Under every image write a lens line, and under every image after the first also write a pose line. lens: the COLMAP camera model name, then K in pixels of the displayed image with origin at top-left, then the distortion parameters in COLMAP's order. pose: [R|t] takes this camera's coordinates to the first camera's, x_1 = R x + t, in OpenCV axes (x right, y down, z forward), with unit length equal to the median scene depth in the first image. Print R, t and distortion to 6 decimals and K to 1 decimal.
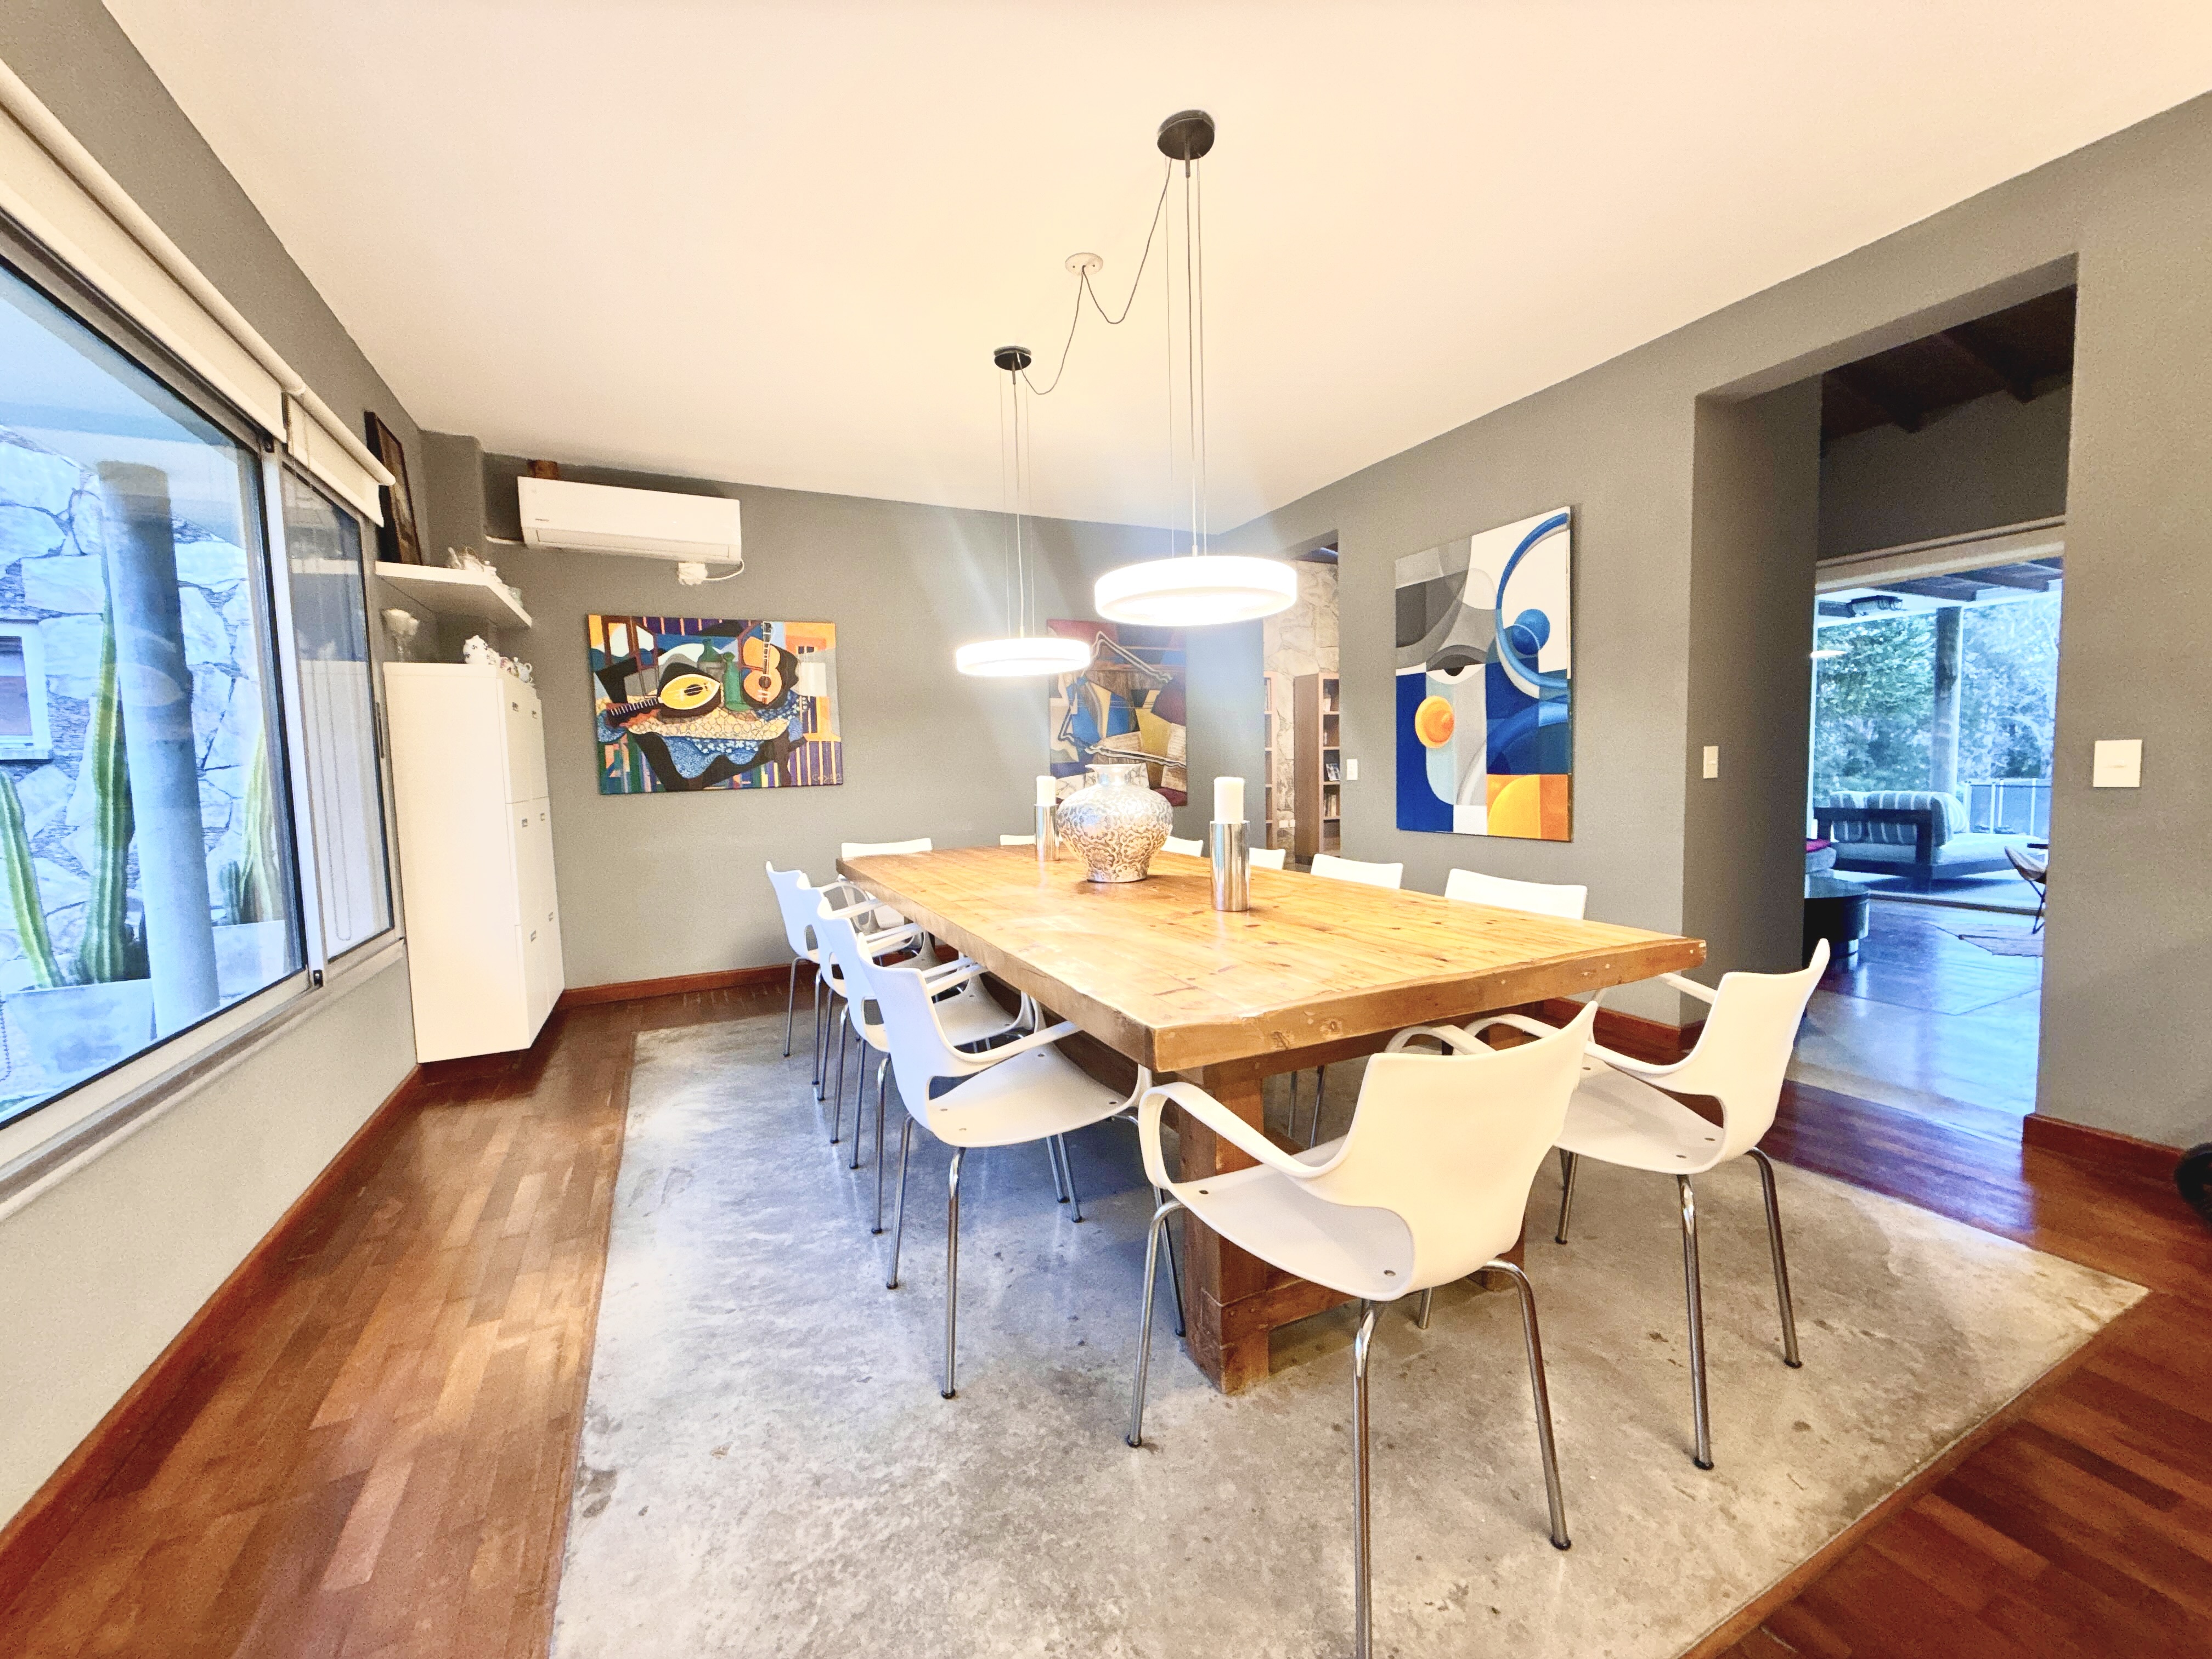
lens RADIAL K [[872.4, 0, 1114.0], [0, 872.4, 824.6], [0, 0, 1]] dist [-0.004045, 0.002010]
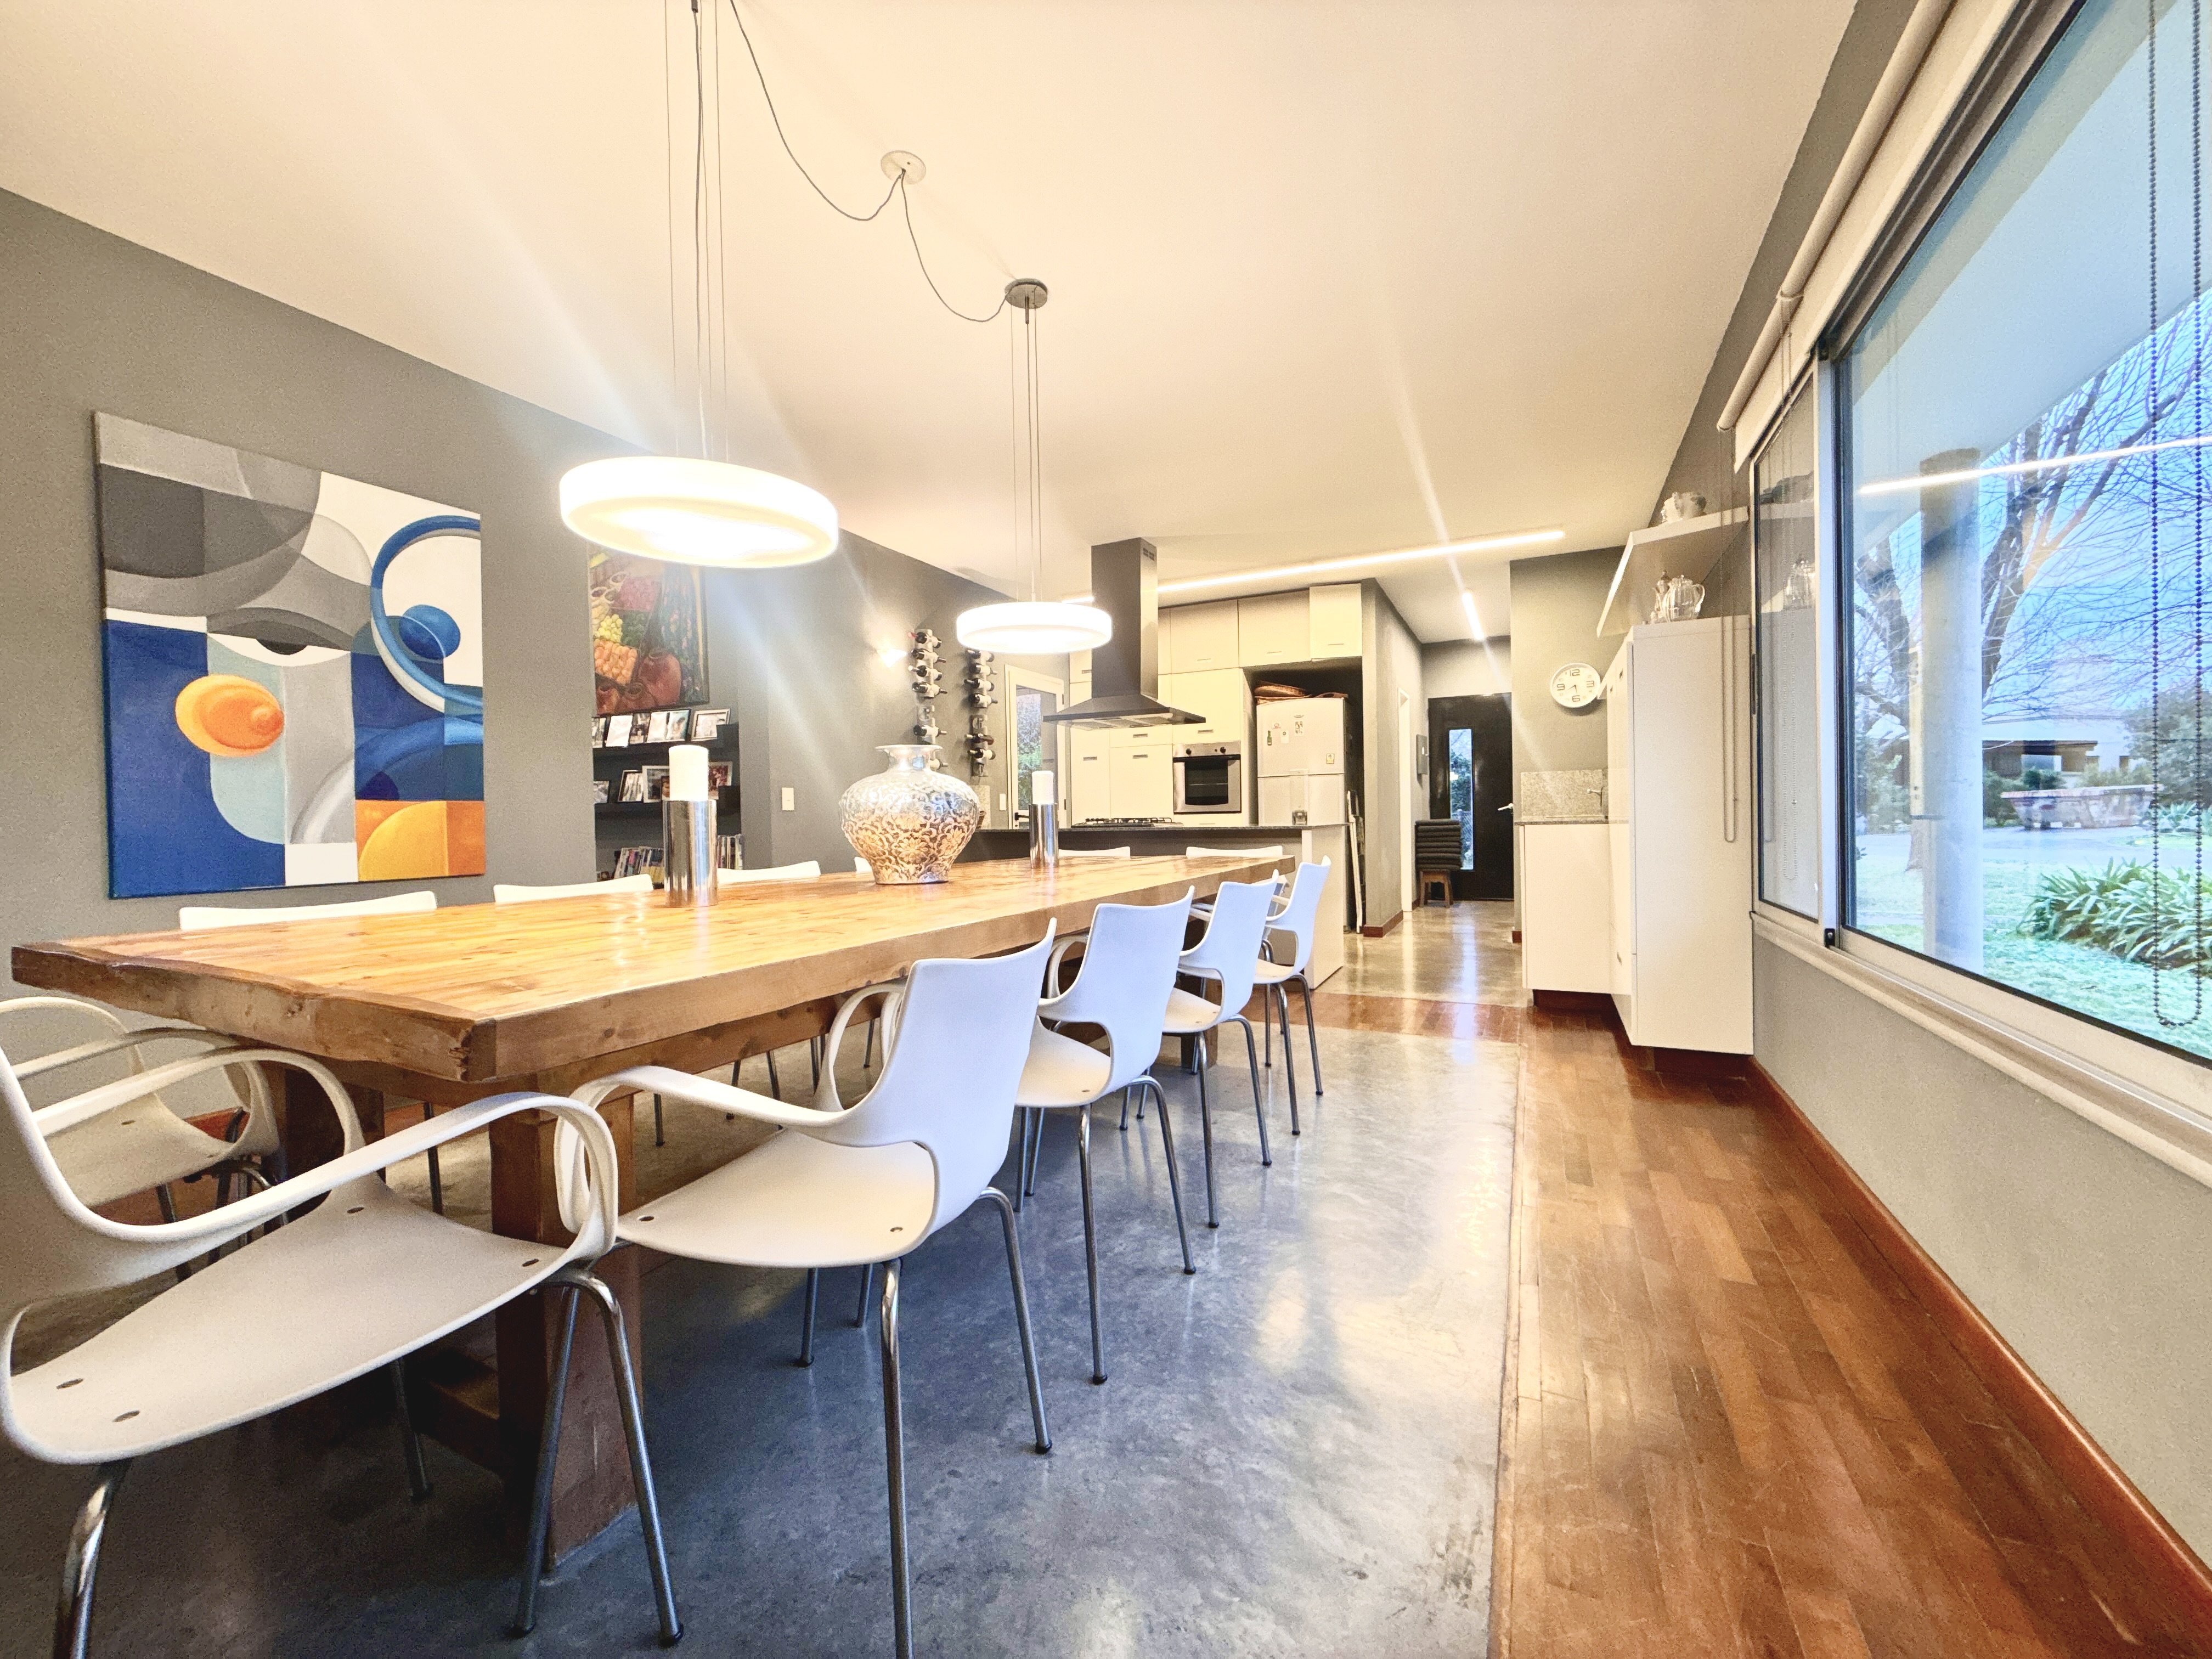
lens RADIAL K [[872.4, 0, 1090.7], [0, 872.4, 831.5], [0, 0, 1]] dist [-0.004045, 0.002010]
pose [[-0.596794, 0.027001, 0.801940, -0.516378], [0.089550, 0.995431, 0.033125, 0.000671], [-0.797382, 0.091582, -0.596486, 0.900655]]
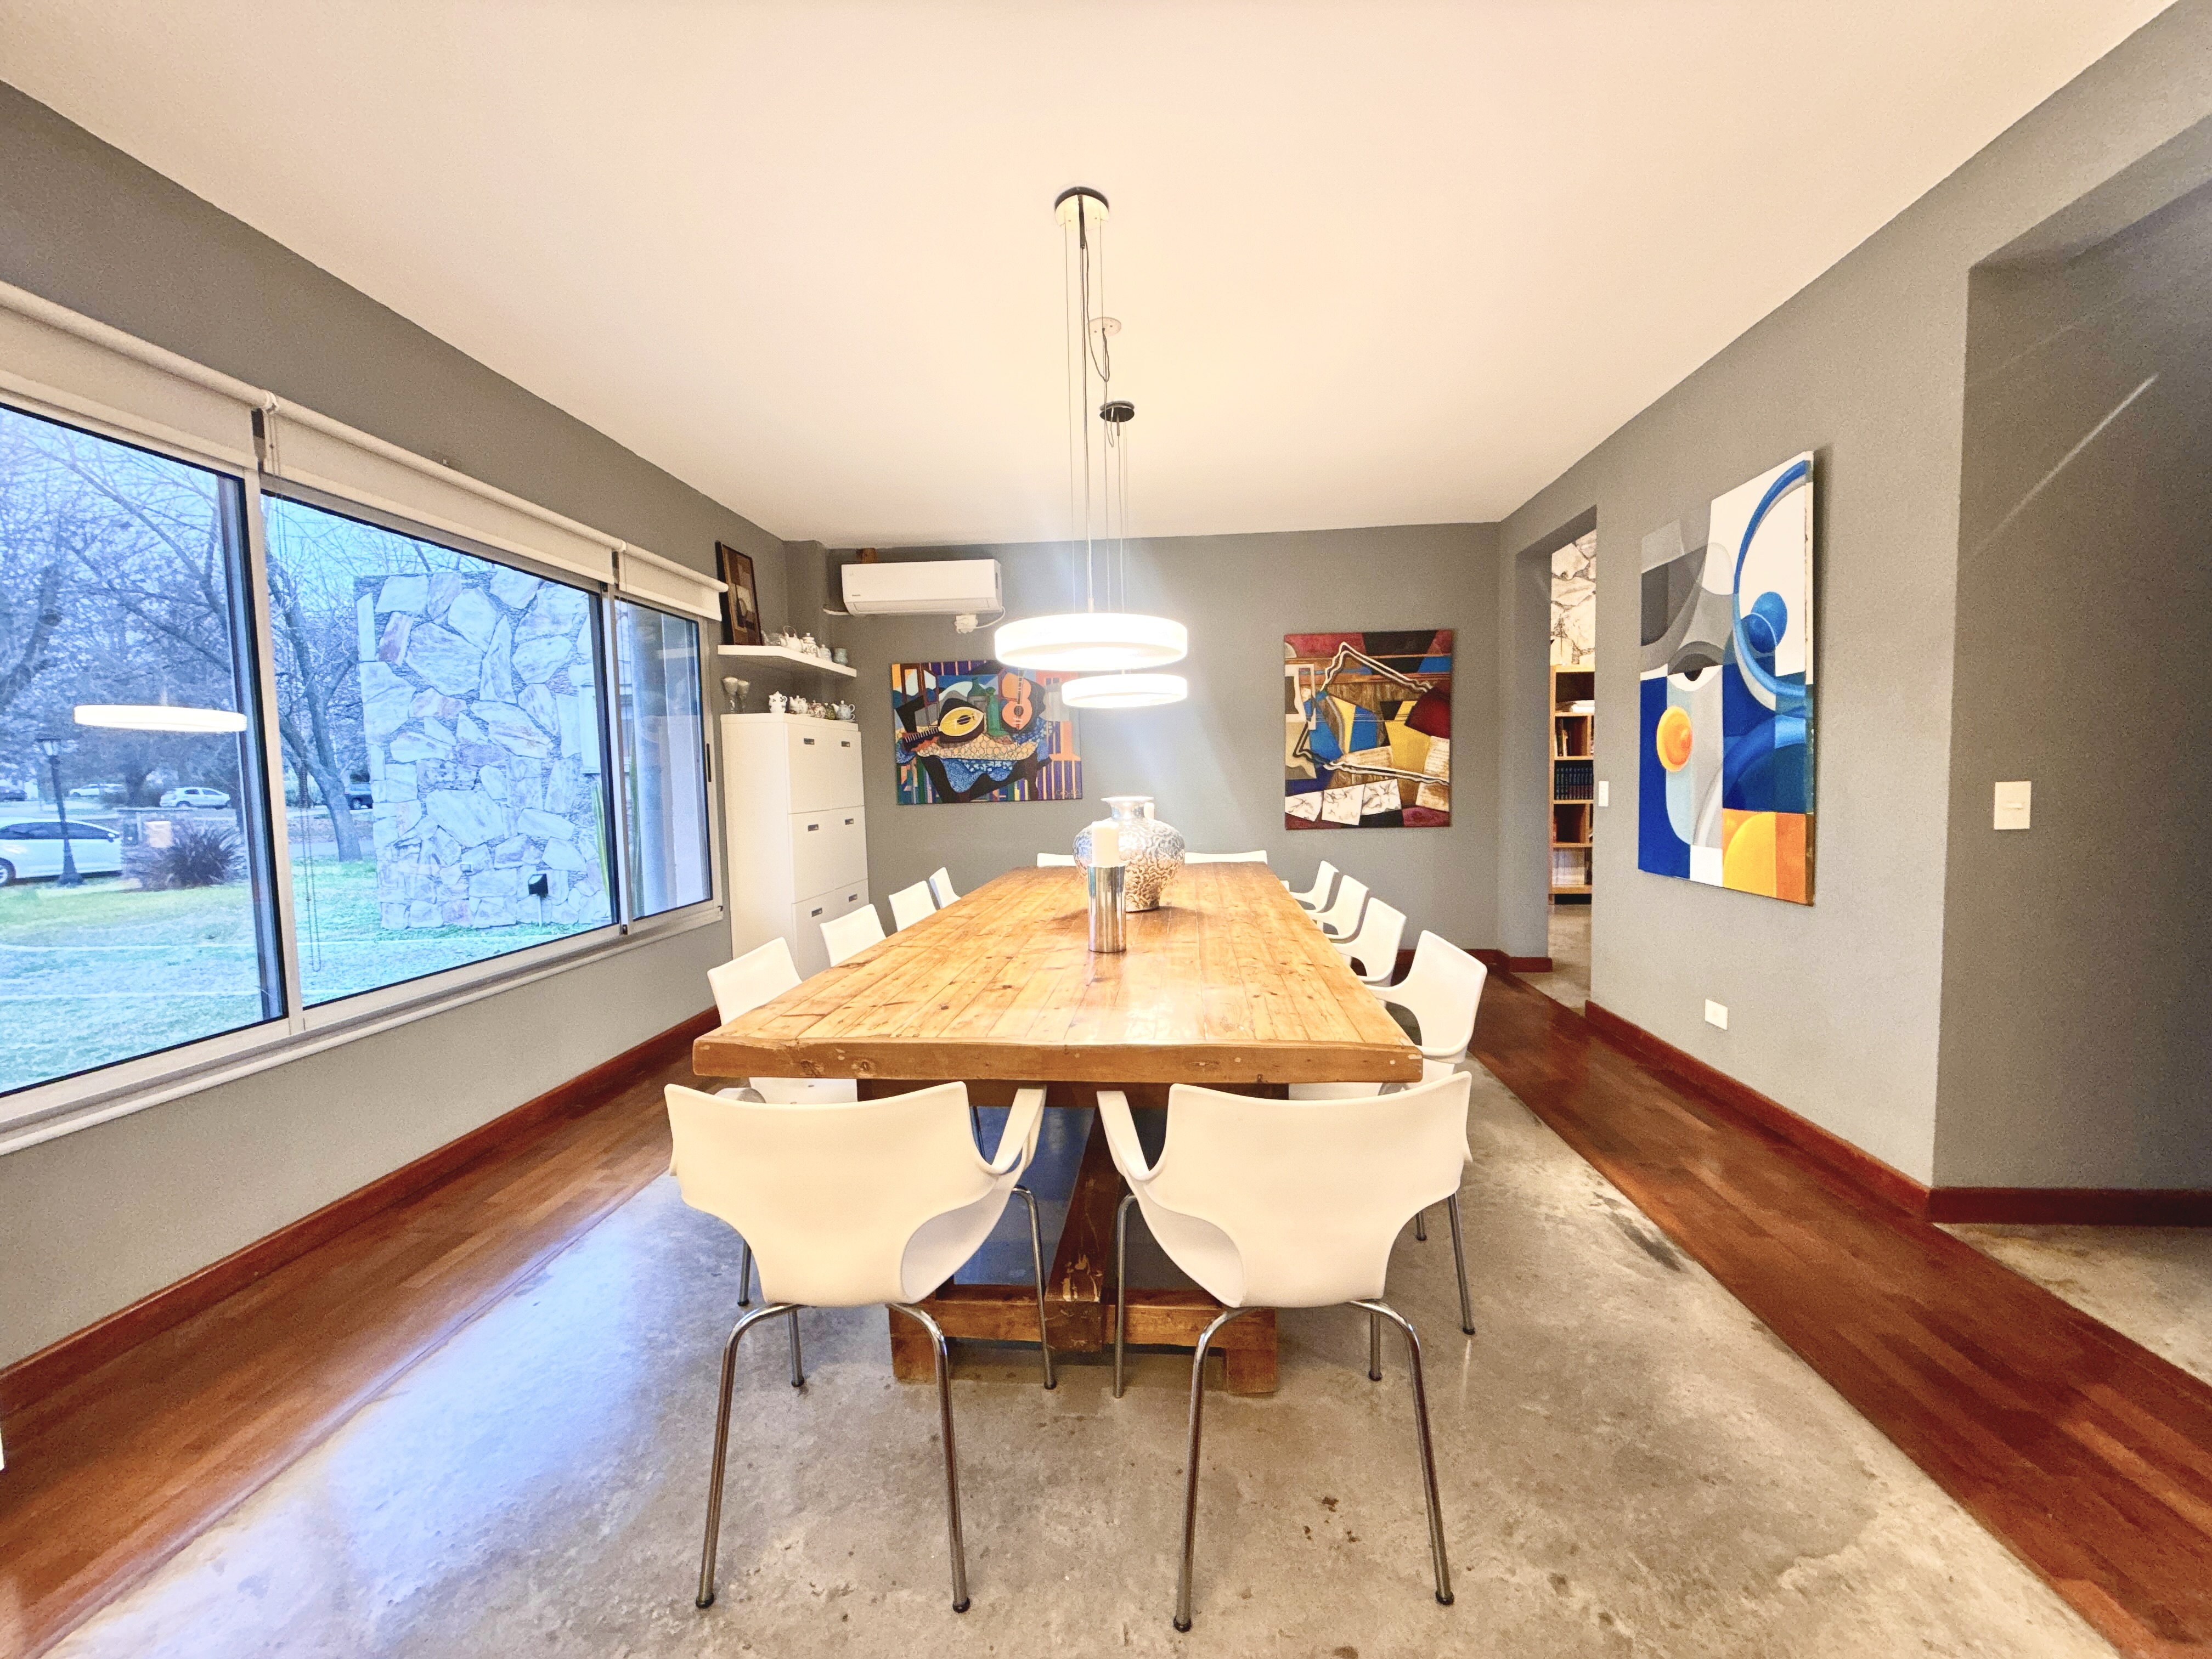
lens RADIAL K [[872.4, 0, 1116.2], [0, 872.4, 827.9], [0, 0, 1]] dist [-0.004045, 0.002010]
pose [[0.862956, 0.037952, -0.503852, 0.336845], [-0.034194, 0.999276, 0.016705, -0.033063], [0.504121, 0.002813, 0.863629, 0.059785]]
